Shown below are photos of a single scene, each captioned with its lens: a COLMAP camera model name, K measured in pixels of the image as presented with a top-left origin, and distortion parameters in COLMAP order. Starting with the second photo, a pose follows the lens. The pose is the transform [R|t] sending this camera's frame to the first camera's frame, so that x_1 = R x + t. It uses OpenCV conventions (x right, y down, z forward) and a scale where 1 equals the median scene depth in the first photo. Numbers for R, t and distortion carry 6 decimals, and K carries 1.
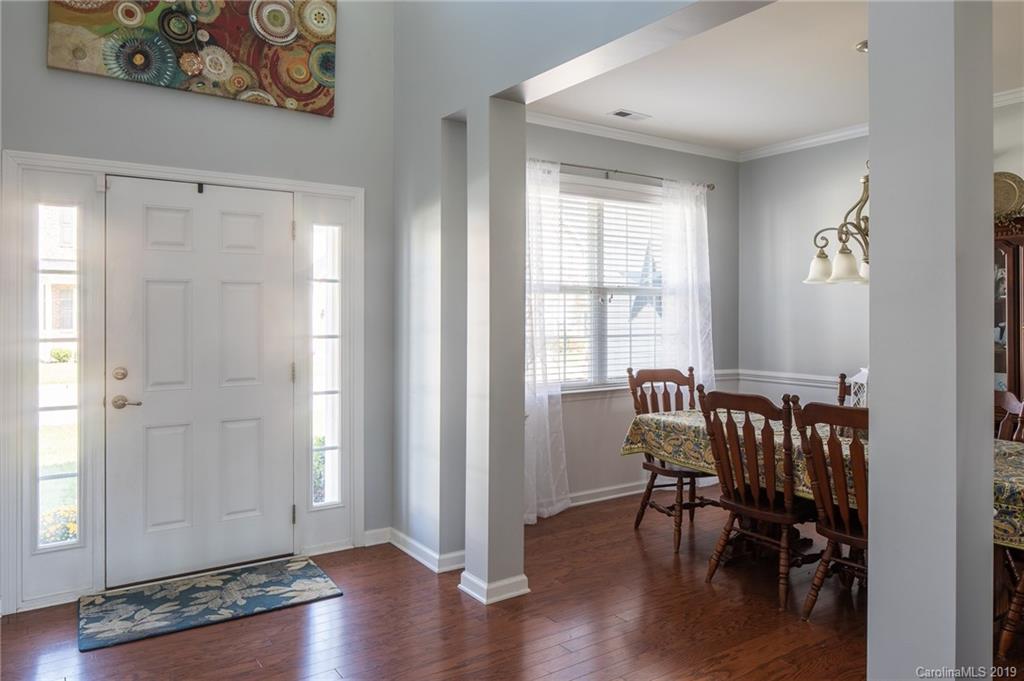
lens RADIAL K [[710.6, 0, 512.1], [0, 710.6, 332.1], [0, 0, 1]] dist [-0.008009, -0.000972]
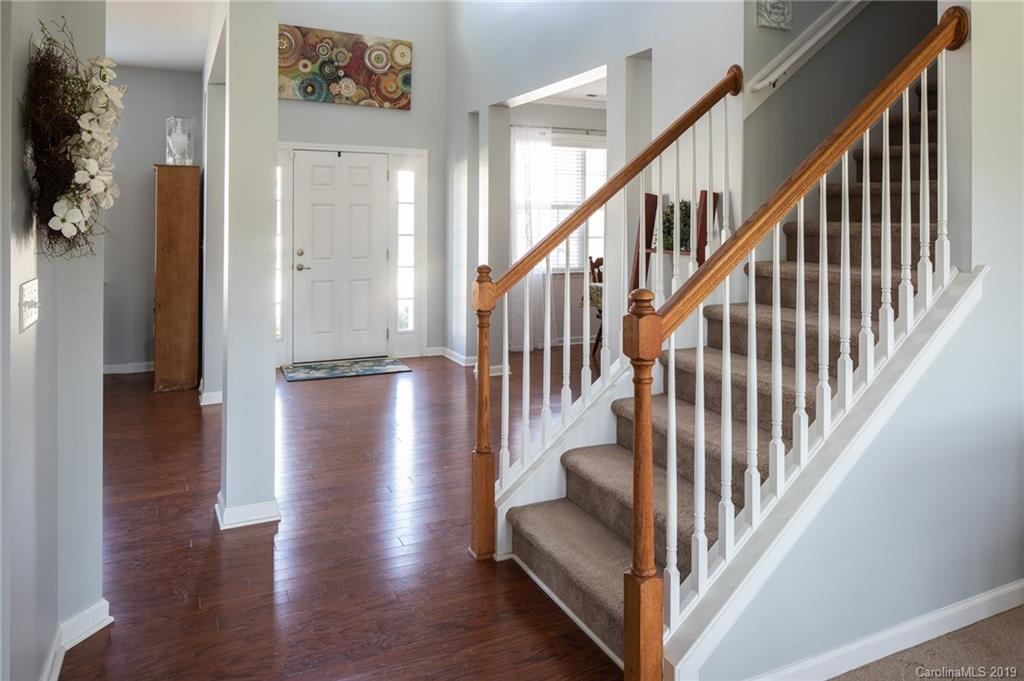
lens RADIAL K [[710.6, 0, 516.5], [0, 710.6, 258.3], [0, 0, 1]] dist [-0.008009, -0.000972]
pose [[0.991263, 0.011764, -0.131374, 0.260249], [-0.008194, 0.999583, 0.027681, 0.014576], [0.131645, -0.026363, 0.990946, -0.764842]]
